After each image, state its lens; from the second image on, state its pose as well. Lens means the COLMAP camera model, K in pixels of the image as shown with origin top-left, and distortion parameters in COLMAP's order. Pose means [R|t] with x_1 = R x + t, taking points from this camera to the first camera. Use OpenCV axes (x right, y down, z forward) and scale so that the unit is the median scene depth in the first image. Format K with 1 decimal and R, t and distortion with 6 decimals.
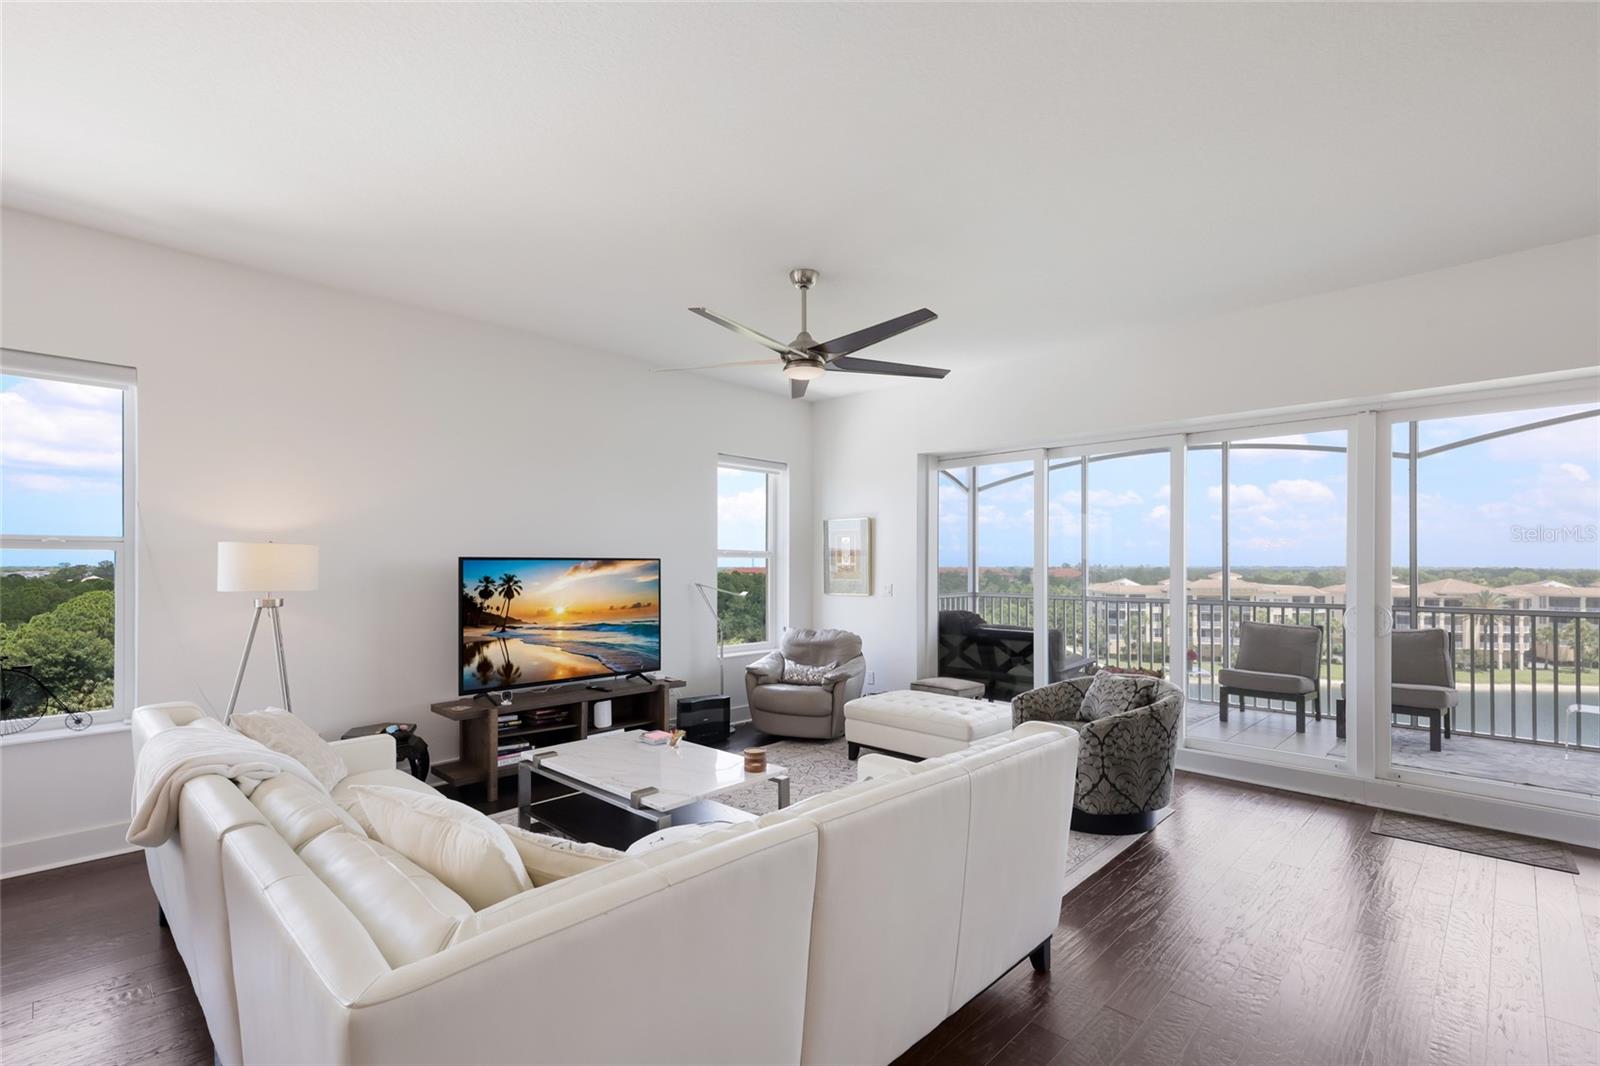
lens RADIAL K [[721.4, 0, 800.4], [0, 721.4, 564.5], [0, 0, 1]] dist [0.001620, 0.006282]
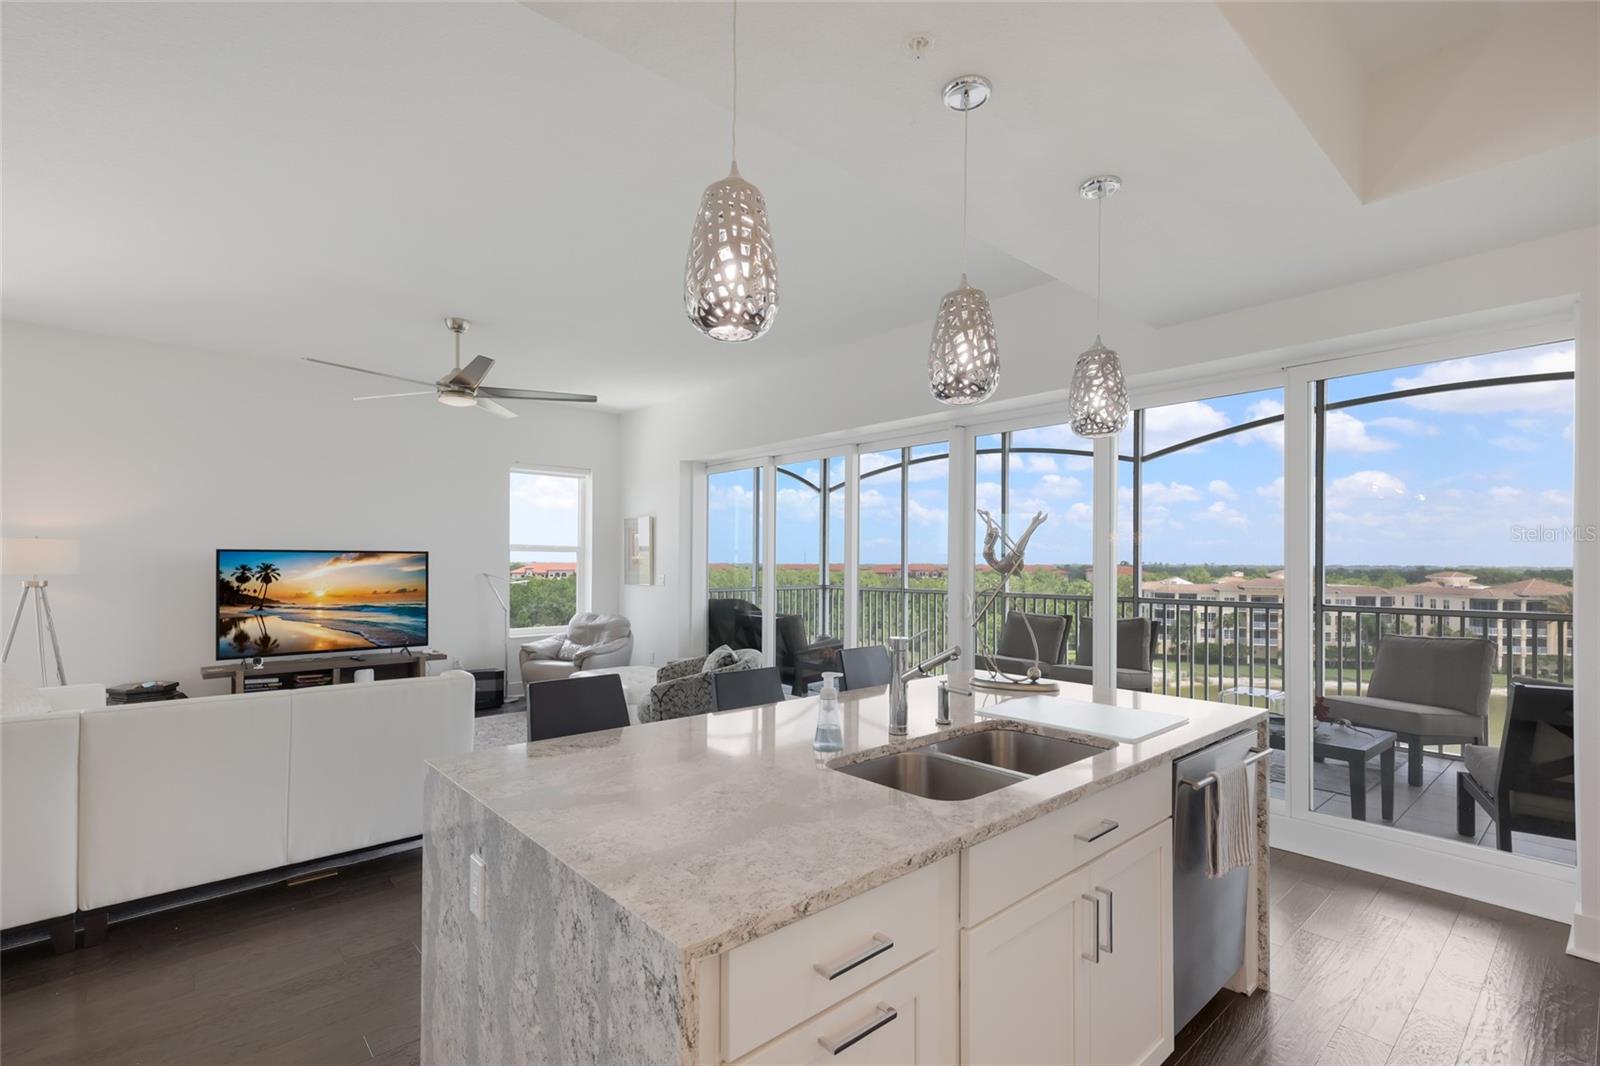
lens RADIAL K [[721.4, 0, 800.4], [0, 721.4, 564.5], [0, 0, 1]] dist [0.001620, 0.006282]
pose [[0.997057, 0.006161, -0.076413, 0.521320], [-0.005755, 0.999968, 0.005539, 0.002696], [0.076444, -0.005083, 0.997061, -0.141712]]
